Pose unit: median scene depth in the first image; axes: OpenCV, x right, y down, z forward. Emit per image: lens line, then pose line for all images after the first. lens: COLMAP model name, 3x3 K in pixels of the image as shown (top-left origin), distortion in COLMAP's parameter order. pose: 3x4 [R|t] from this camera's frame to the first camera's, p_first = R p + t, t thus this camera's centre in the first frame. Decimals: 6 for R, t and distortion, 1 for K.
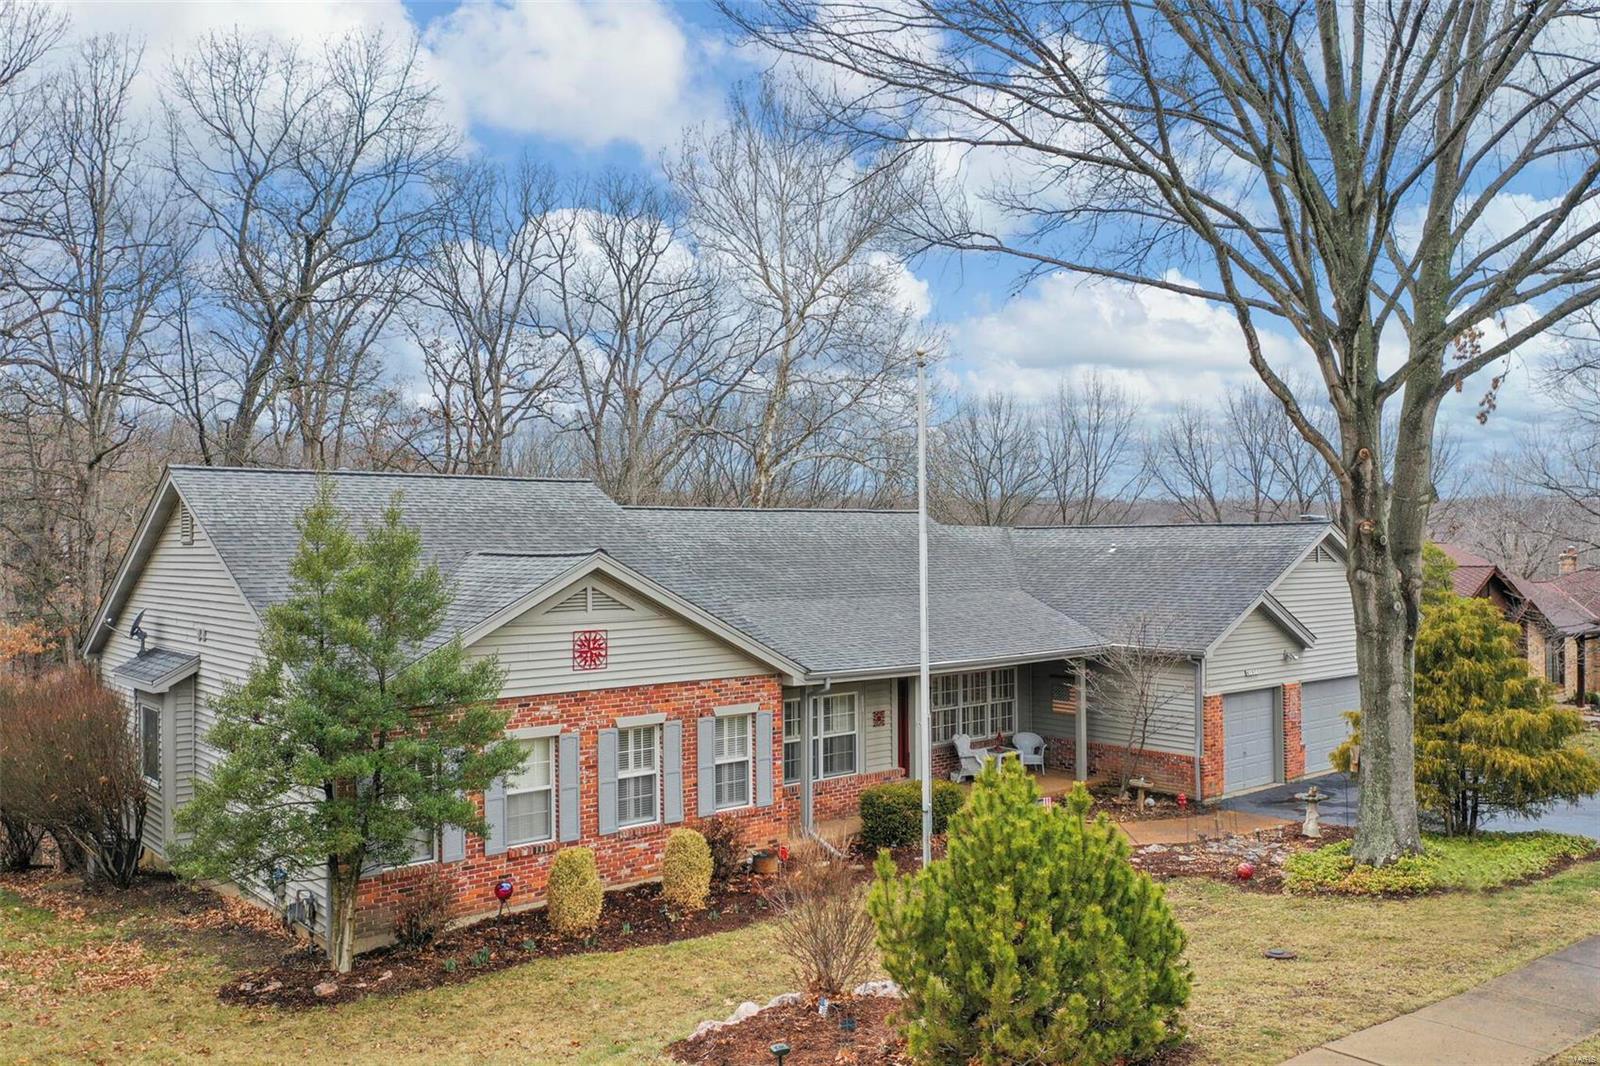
lens RADIAL K [[1269.7, 0, 796.0], [0, 1269.7, 539.2], [0, 0, 1]] dist [-0.003961, -0.000751]
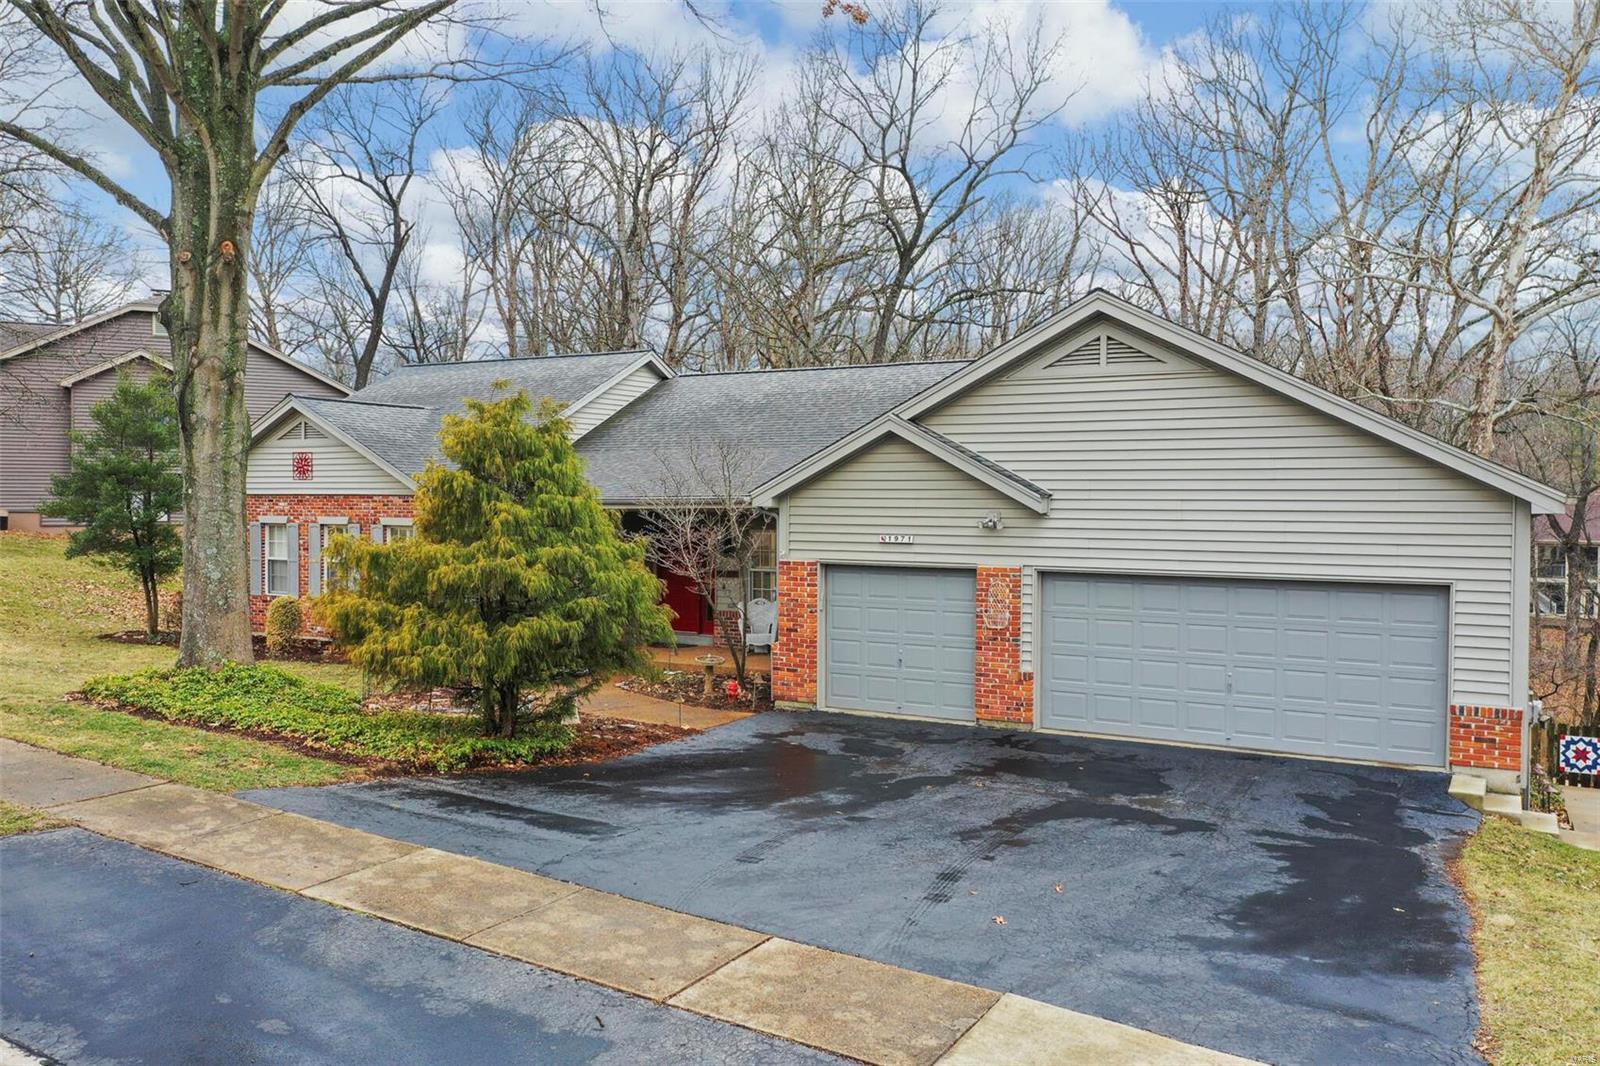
lens RADIAL K [[1269.7, 0, 796.0], [0, 1269.7, 539.2], [0, 0, 1]] dist [-0.003961, -0.000751]
pose [[0.341468, 0.050555, -0.938533, 1.279846], [0.008413, 0.998348, 0.056839, 0.088442], [0.939856, -0.027305, 0.340479, 0.982088]]
